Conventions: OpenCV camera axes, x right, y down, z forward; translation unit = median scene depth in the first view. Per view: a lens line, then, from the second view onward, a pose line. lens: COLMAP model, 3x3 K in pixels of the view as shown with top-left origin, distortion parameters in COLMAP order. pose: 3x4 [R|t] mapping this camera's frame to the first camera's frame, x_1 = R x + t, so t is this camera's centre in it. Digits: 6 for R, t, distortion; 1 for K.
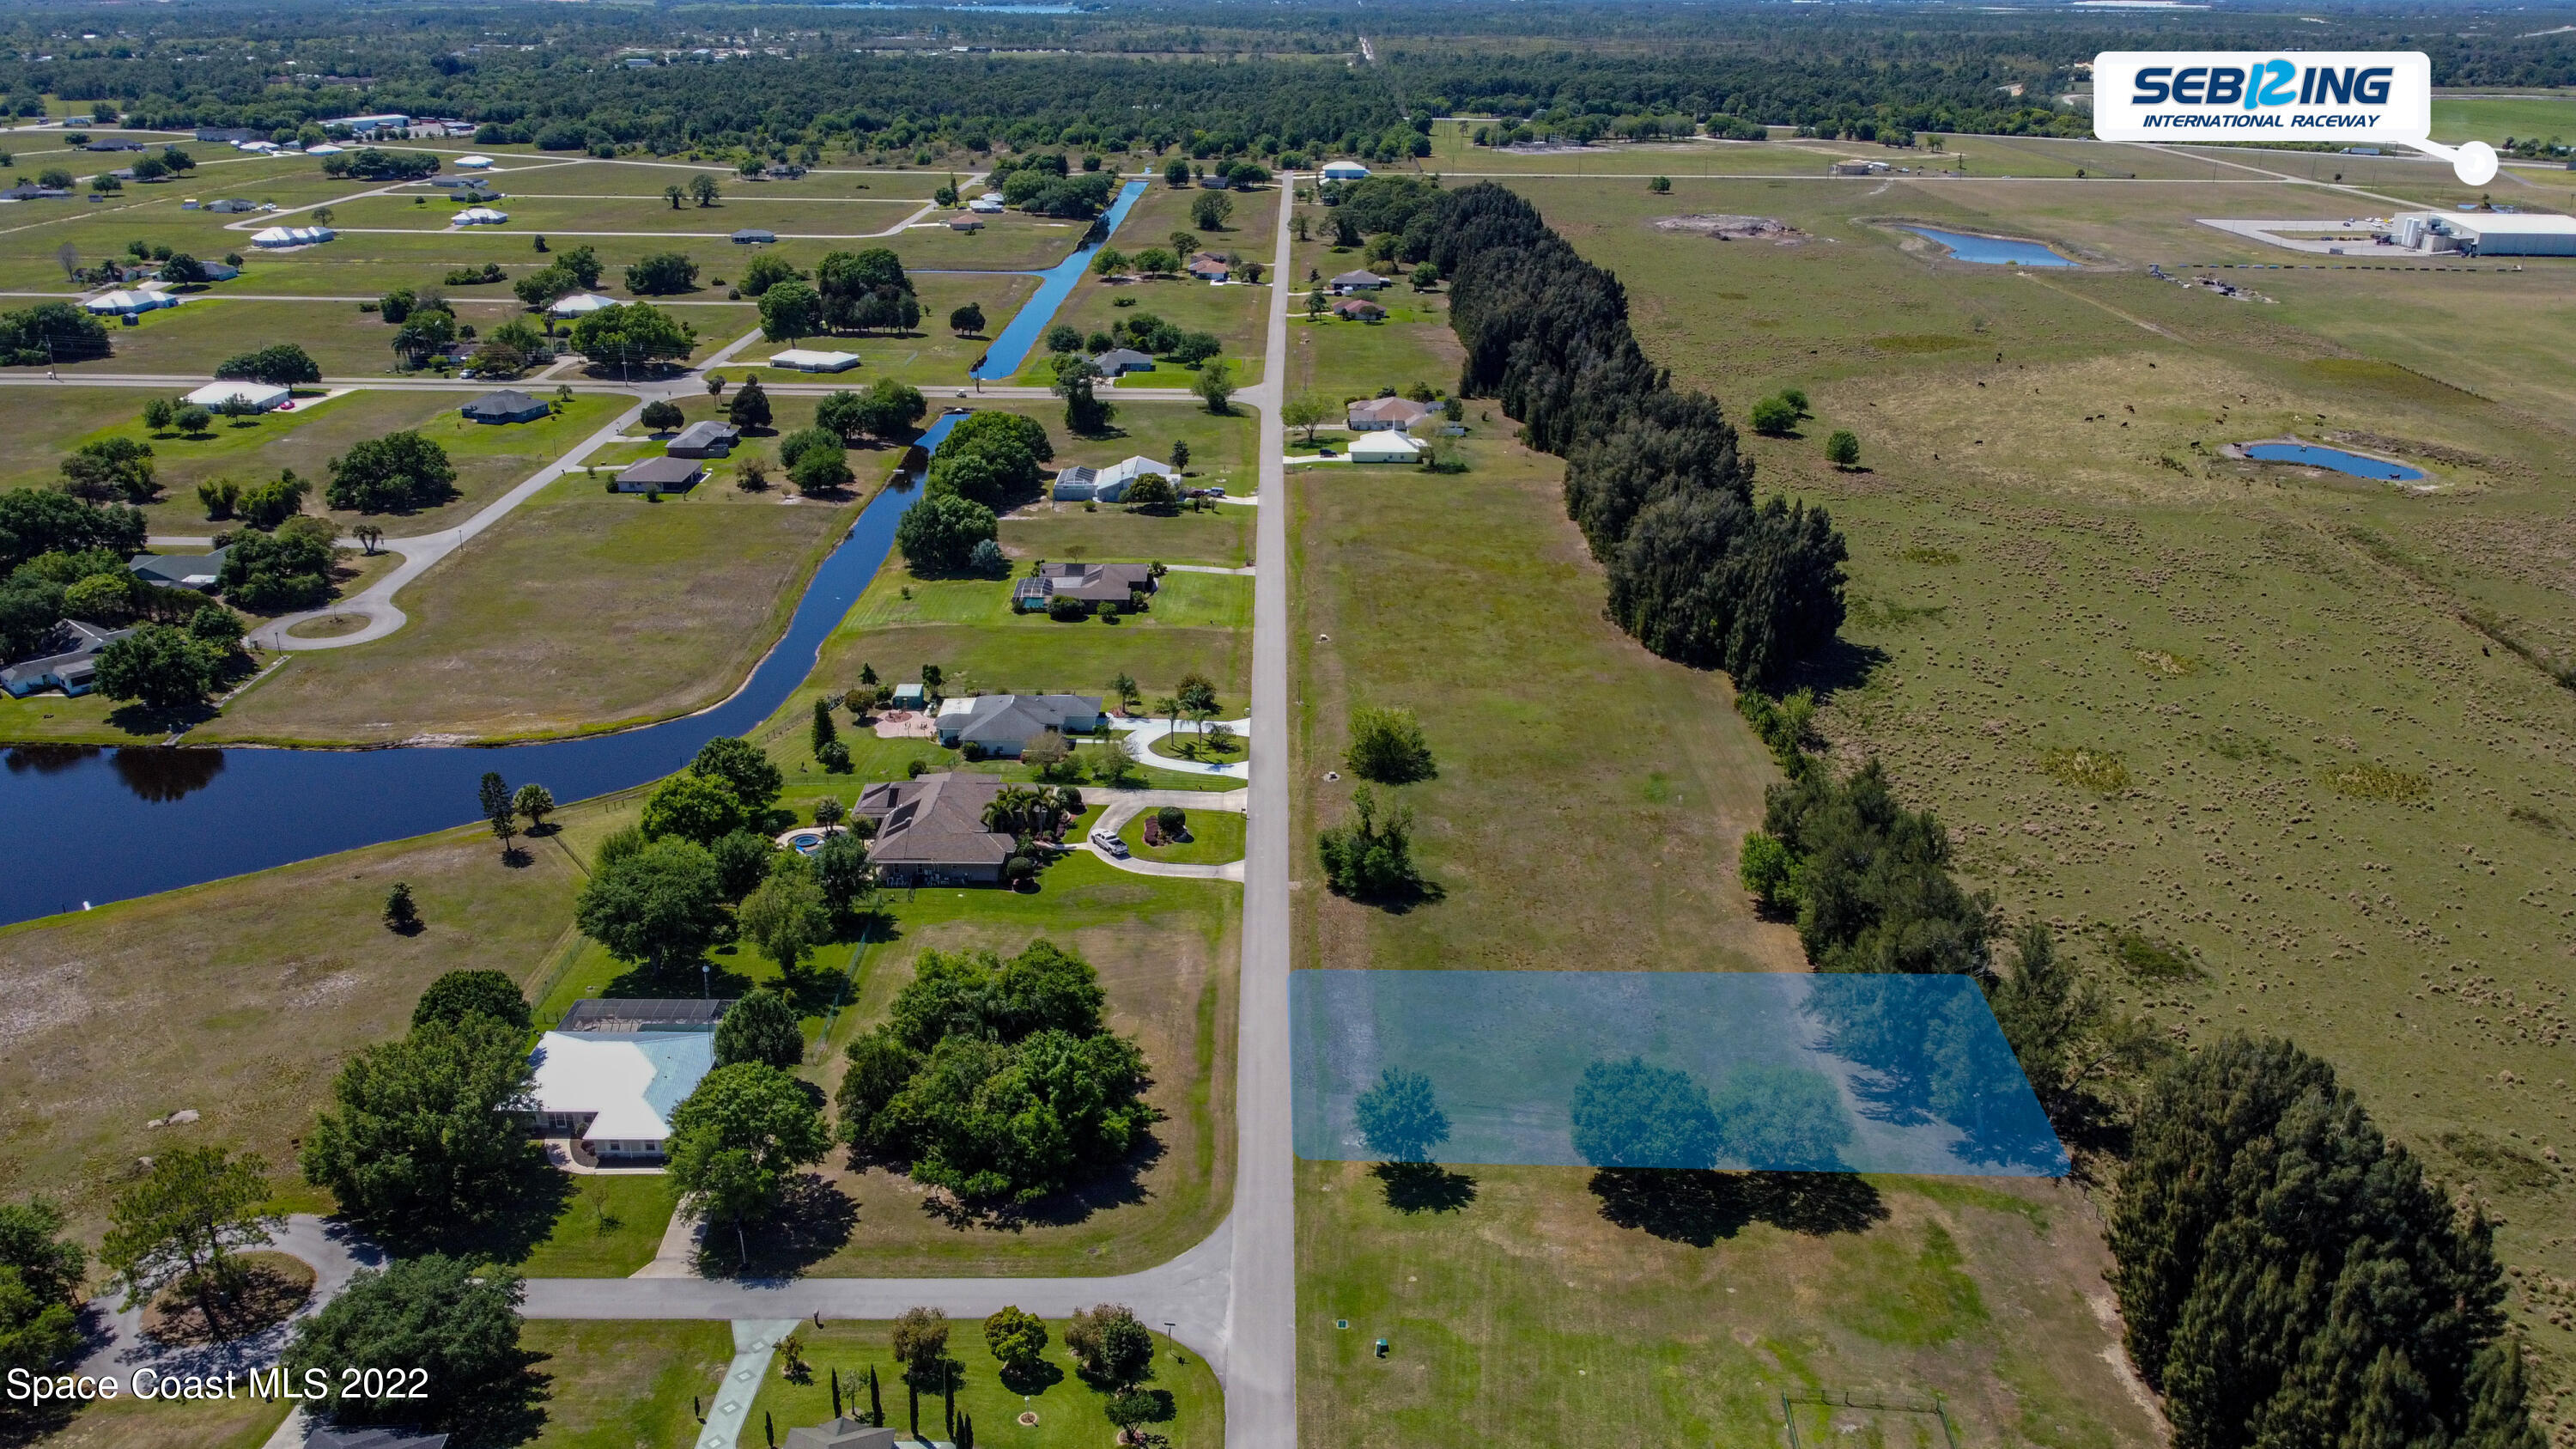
lens RADIAL K [[1945.9, 0, 1283.5], [0, 1945.9, 716.2], [0, 0, 1]] dist [0.006524, -0.016760]
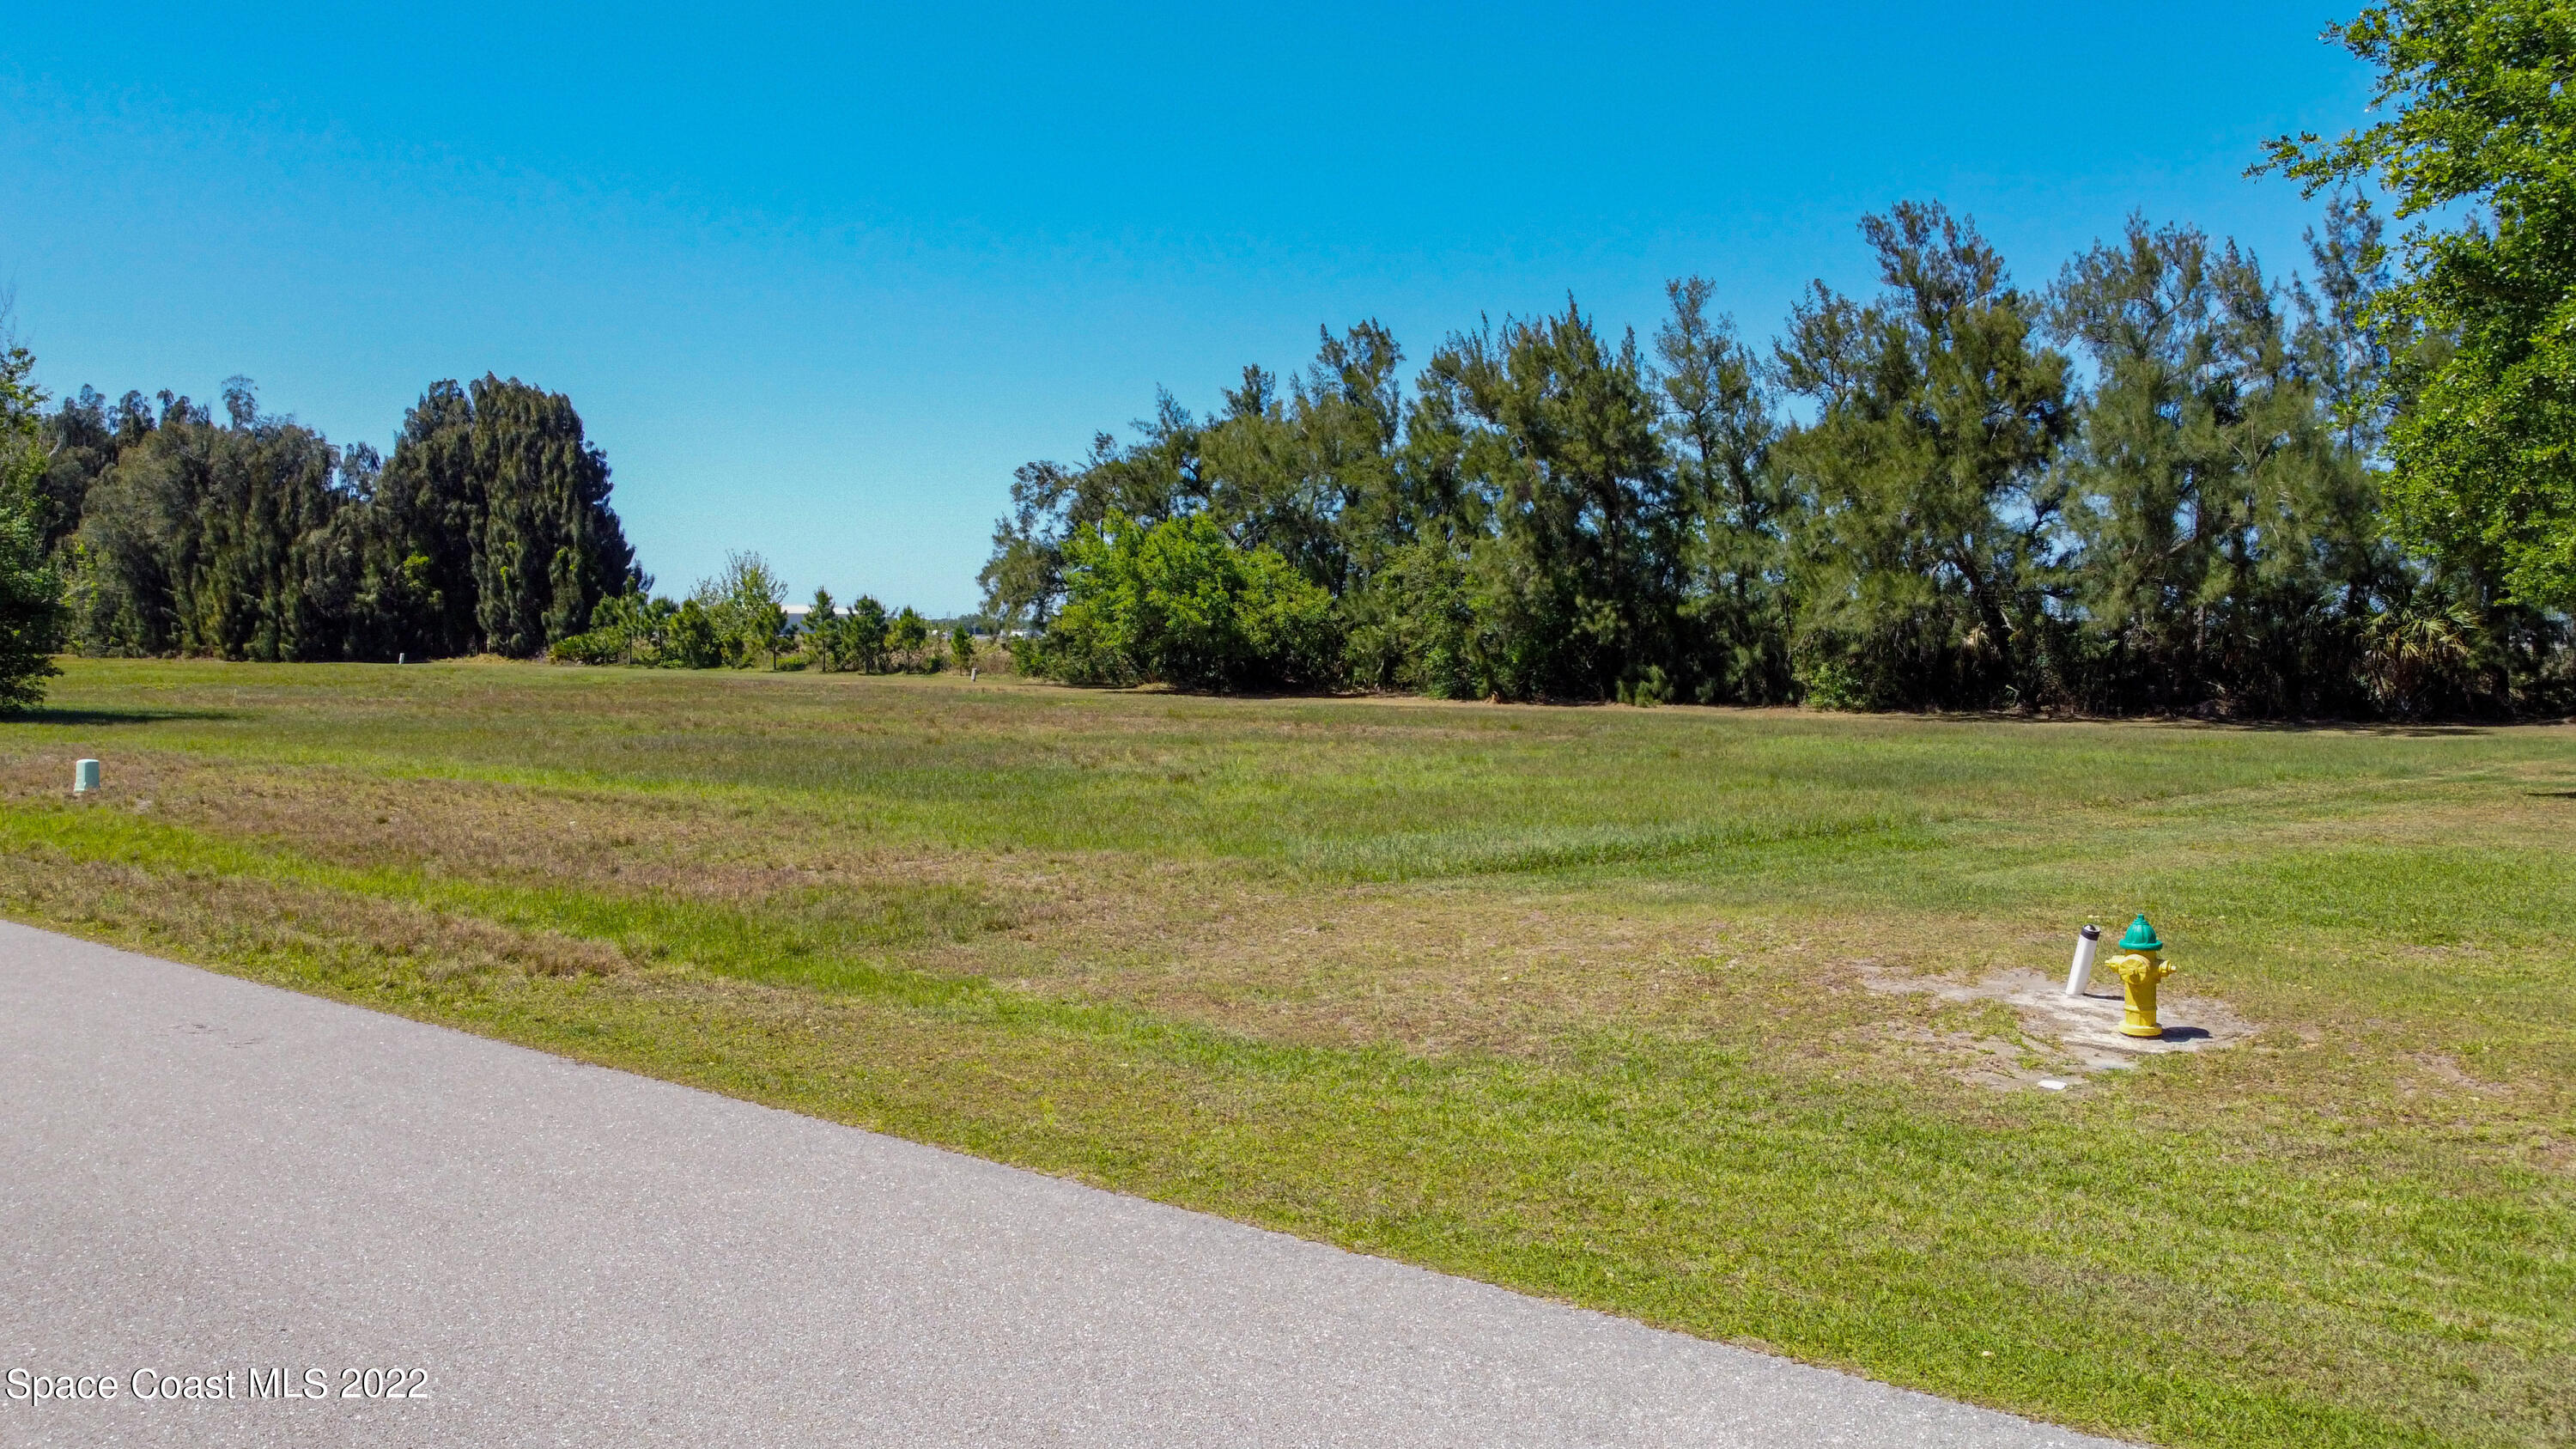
lens RADIAL K [[1945.9, 0, 1281.0], [0, 1945.9, 742.8], [0, 0, 1]] dist [0.006524, -0.016760]
pose [[0.618762, -0.051559, 0.783885, -0.017998], [0.281749, 0.946024, -0.160176, 0.122948], [-0.733315, 0.319970, 0.599890, 0.566758]]
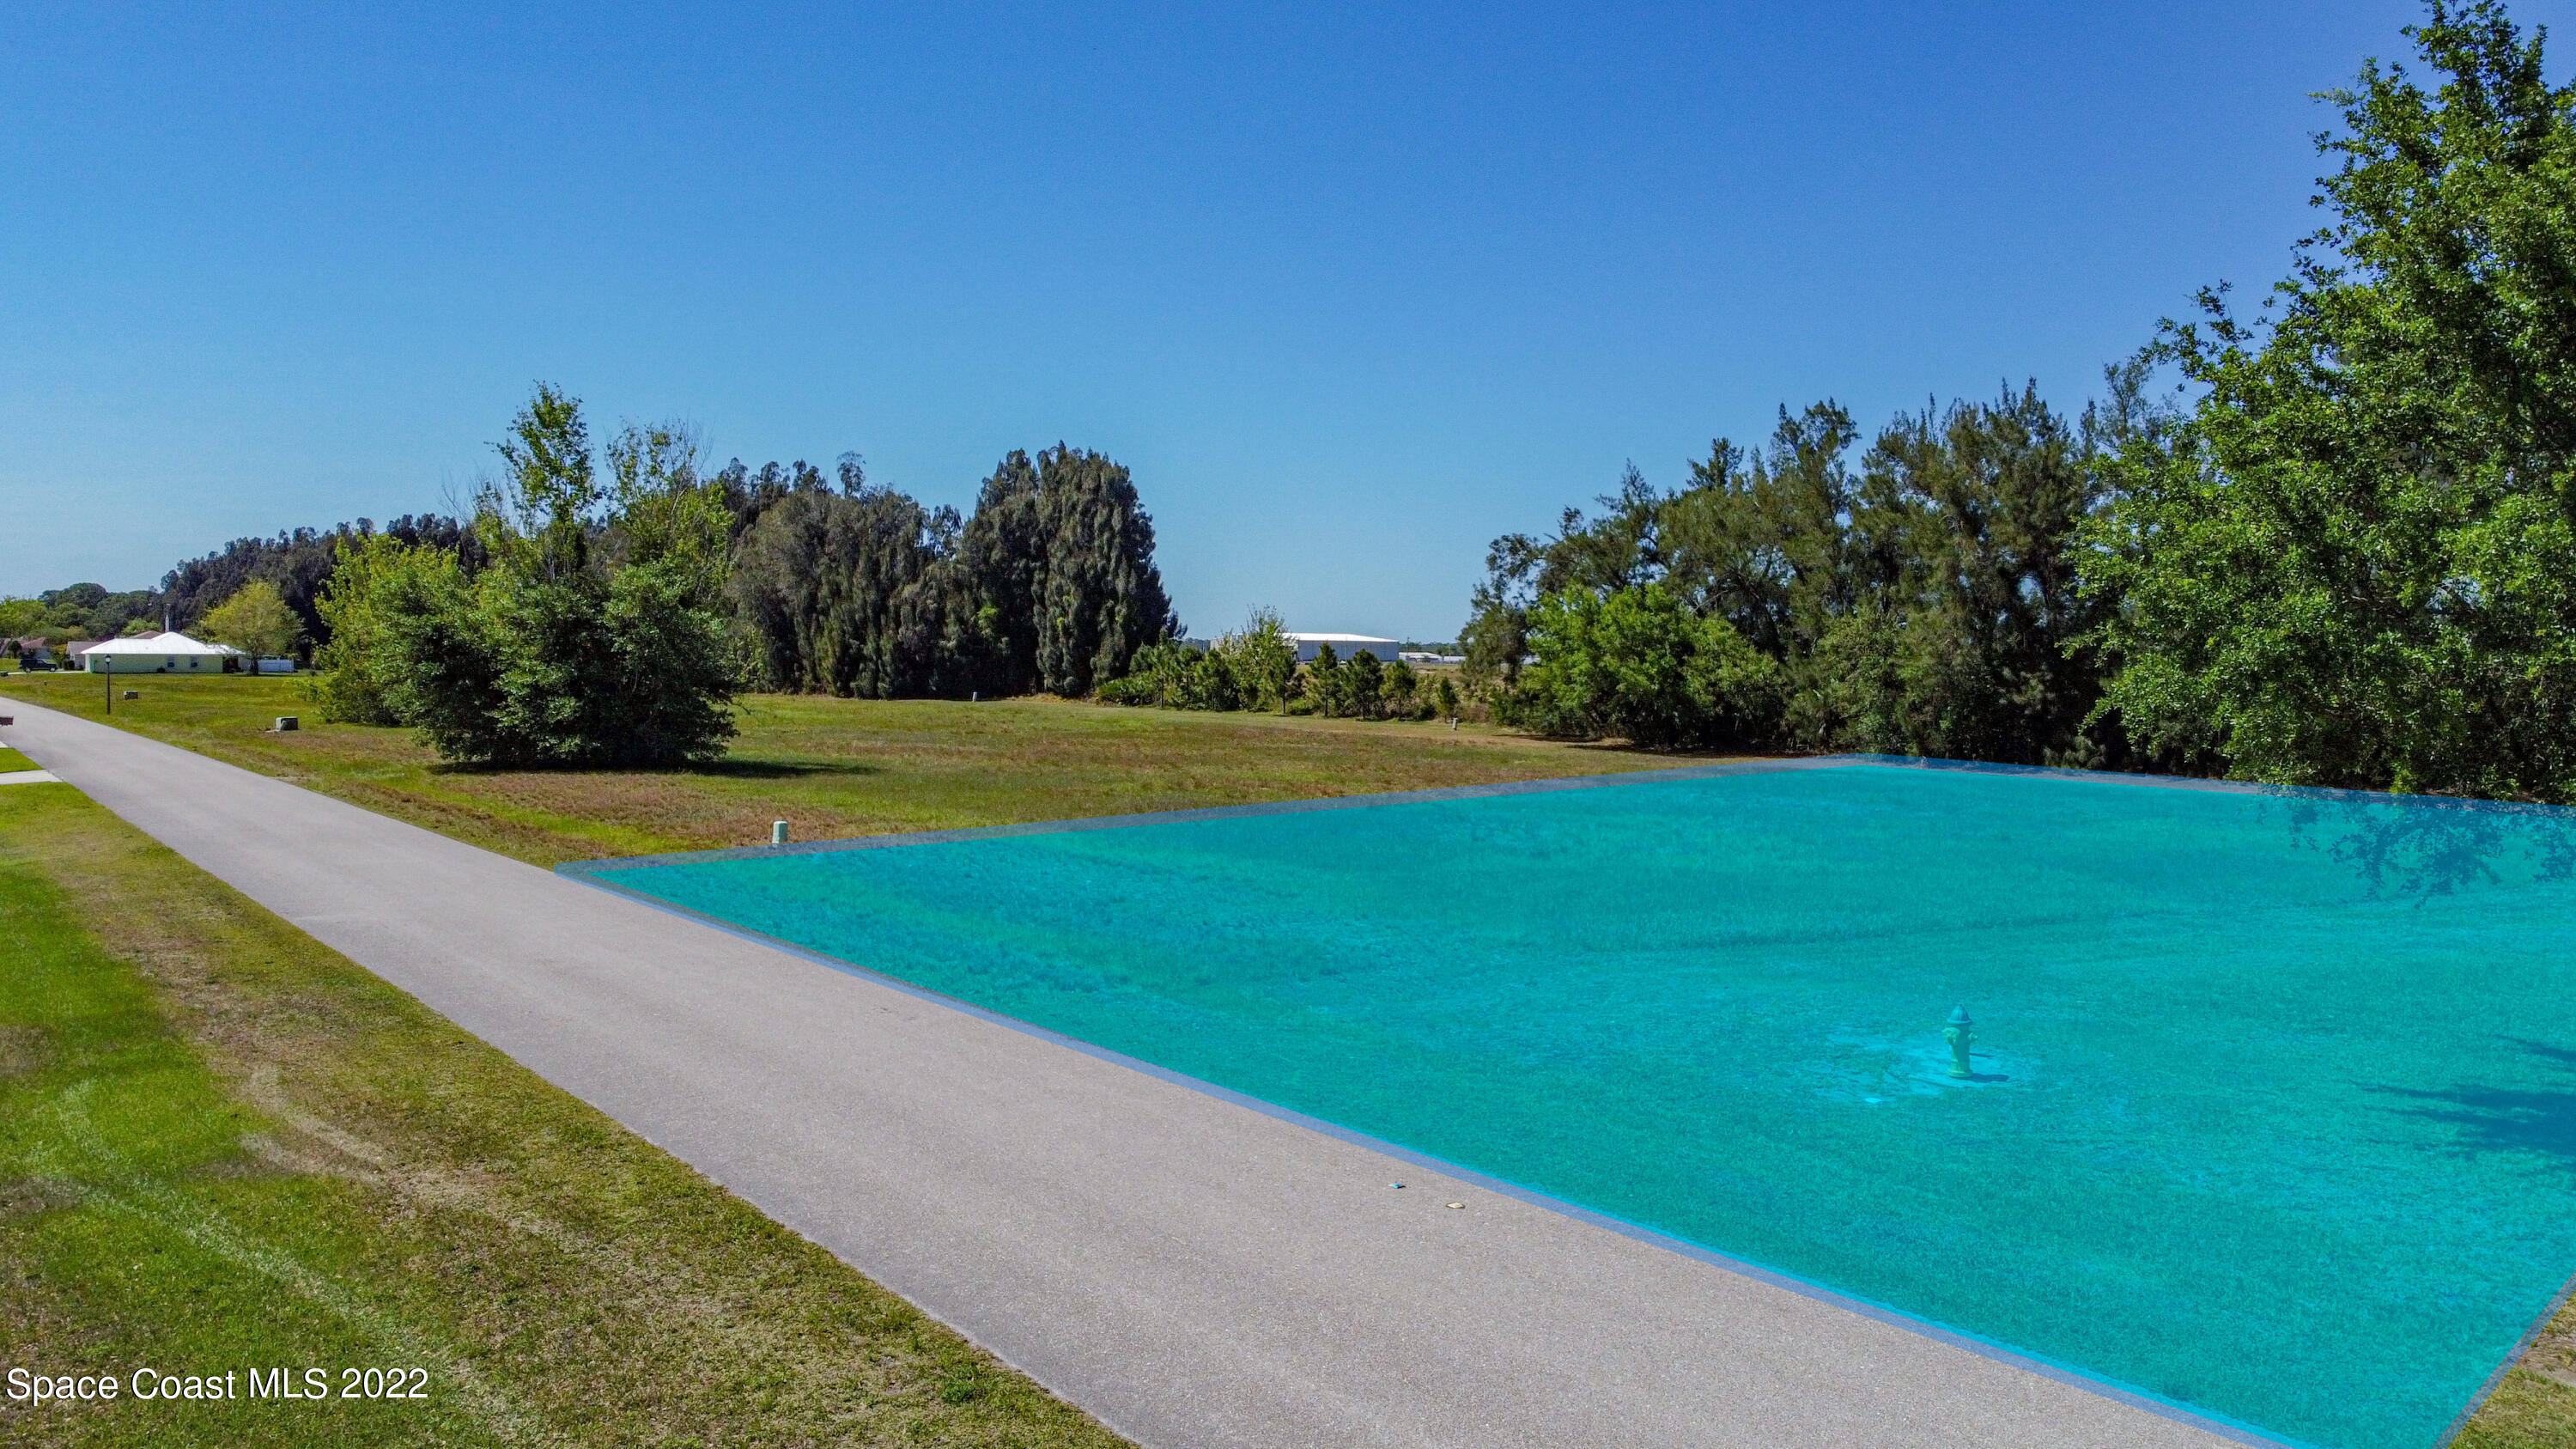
lens RADIAL K [[1945.9, 0, 1292.6], [0, 1945.9, 742.9], [0, 0, 1]] dist [0.006524, -0.016760]
pose [[0.800777, -0.030360, 0.598193, -0.032430], [0.212435, 0.948185, -0.236255, 0.127077], [-0.560025, 0.316265, 0.765734, 0.539746]]
